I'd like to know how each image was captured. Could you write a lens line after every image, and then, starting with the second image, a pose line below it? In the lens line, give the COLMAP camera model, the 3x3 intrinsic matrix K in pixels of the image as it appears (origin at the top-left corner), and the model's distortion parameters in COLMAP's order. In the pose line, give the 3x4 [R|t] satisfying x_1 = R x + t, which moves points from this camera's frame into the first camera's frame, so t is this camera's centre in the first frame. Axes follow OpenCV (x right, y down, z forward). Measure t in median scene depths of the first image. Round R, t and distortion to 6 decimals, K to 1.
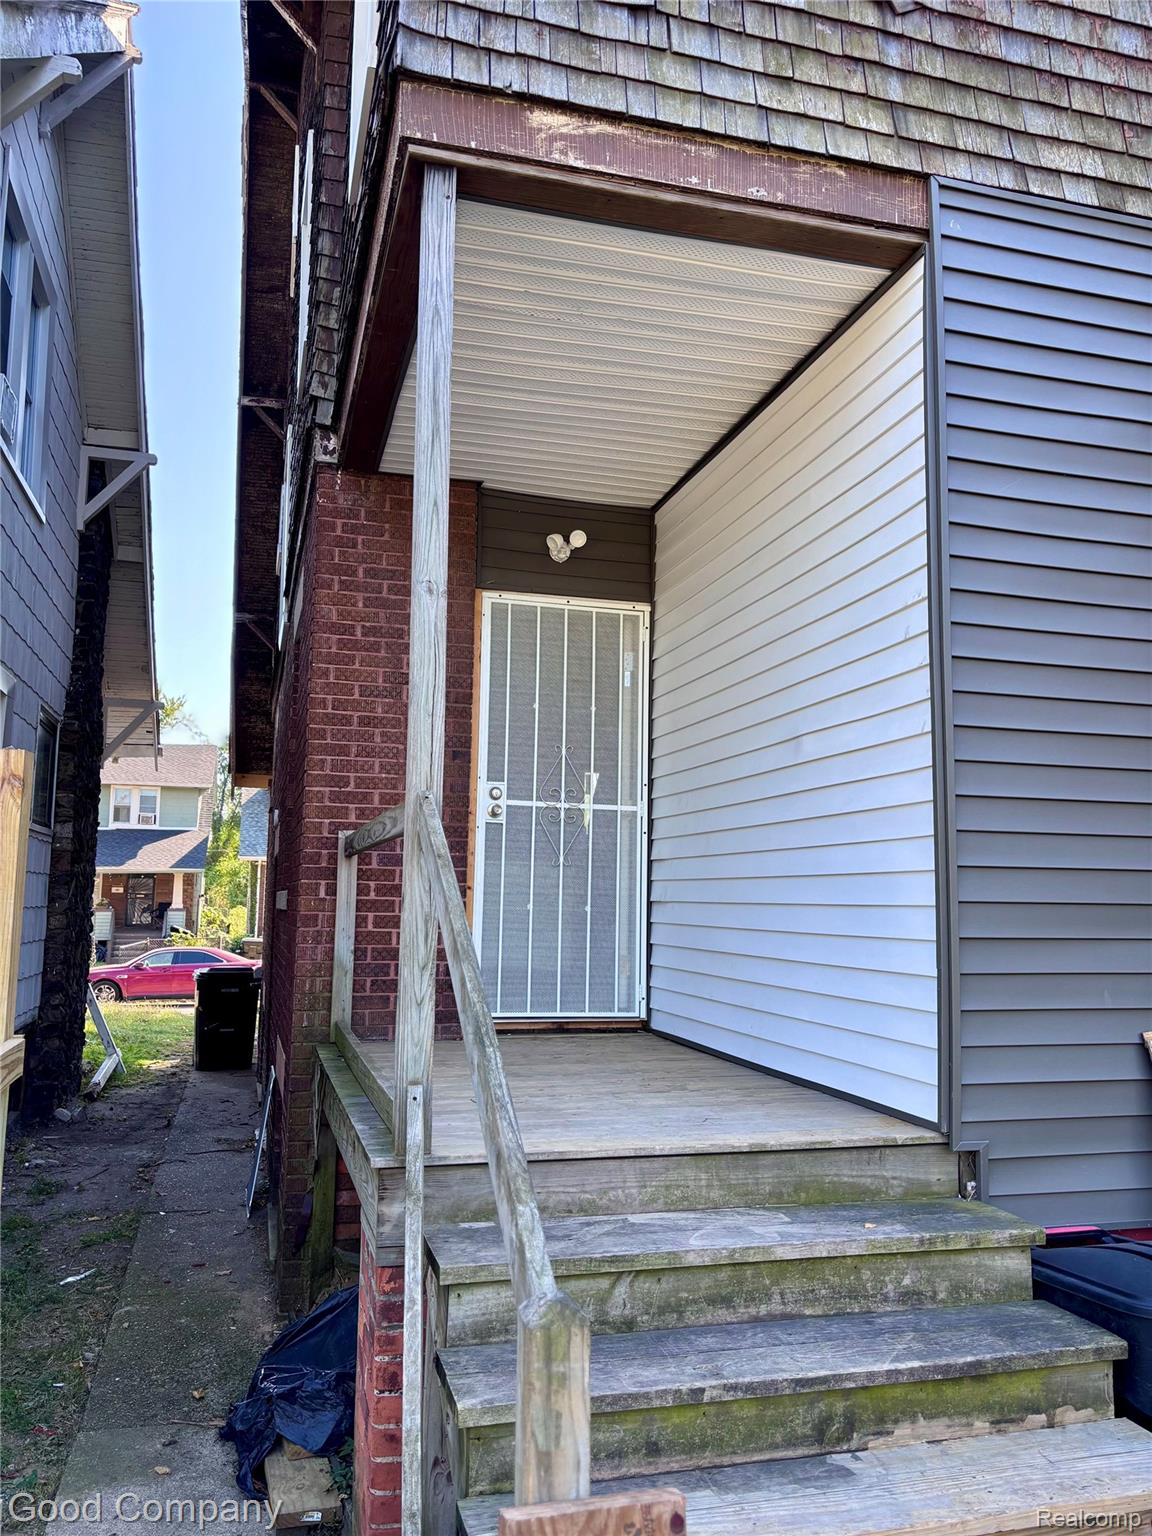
lens RADIAL K [[1150.1, 0, 576.0], [0, 1150.1, 768.0], [0, 0, 1]] dist [0.006377, 0.002462]
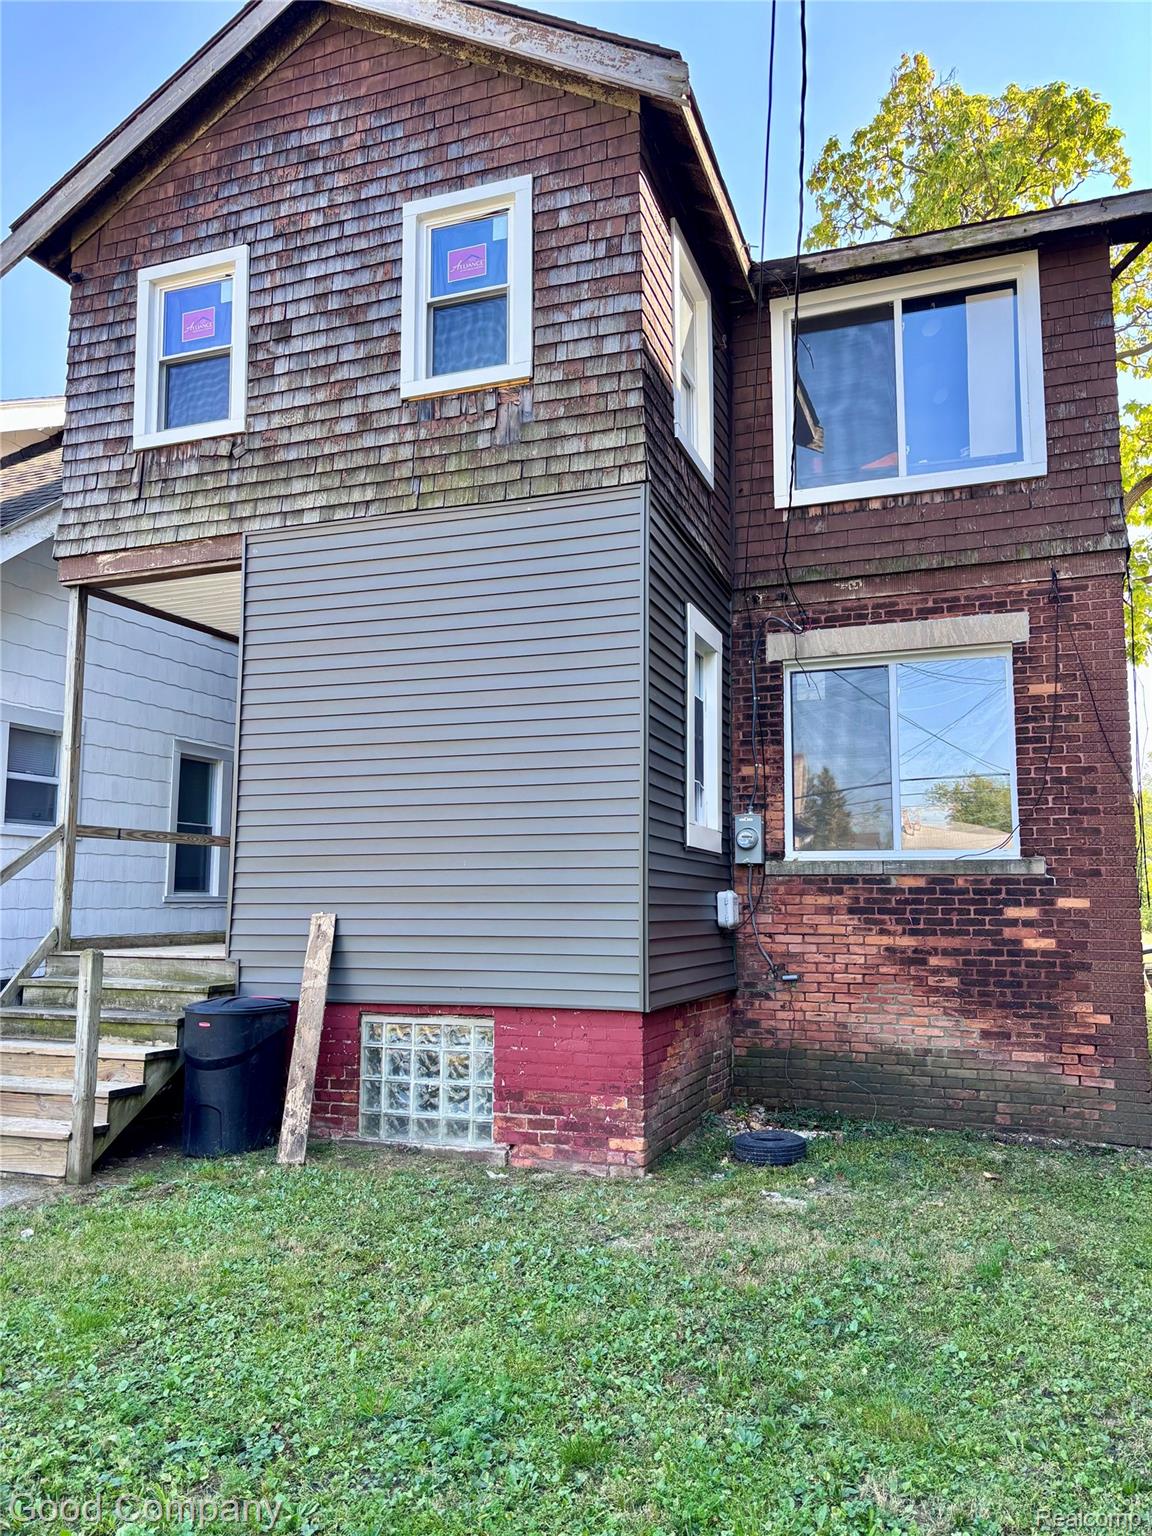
lens RADIAL K [[1150.1, 0, 576.0], [0, 1150.1, 768.0], [0, 0, 1]] dist [0.006377, 0.002462]
pose [[0.814425, -0.080427, -0.574669, 2.198213], [0.078039, 0.996532, -0.028871, 0.058266], [0.574998, -0.021334, 0.817877, -0.488300]]
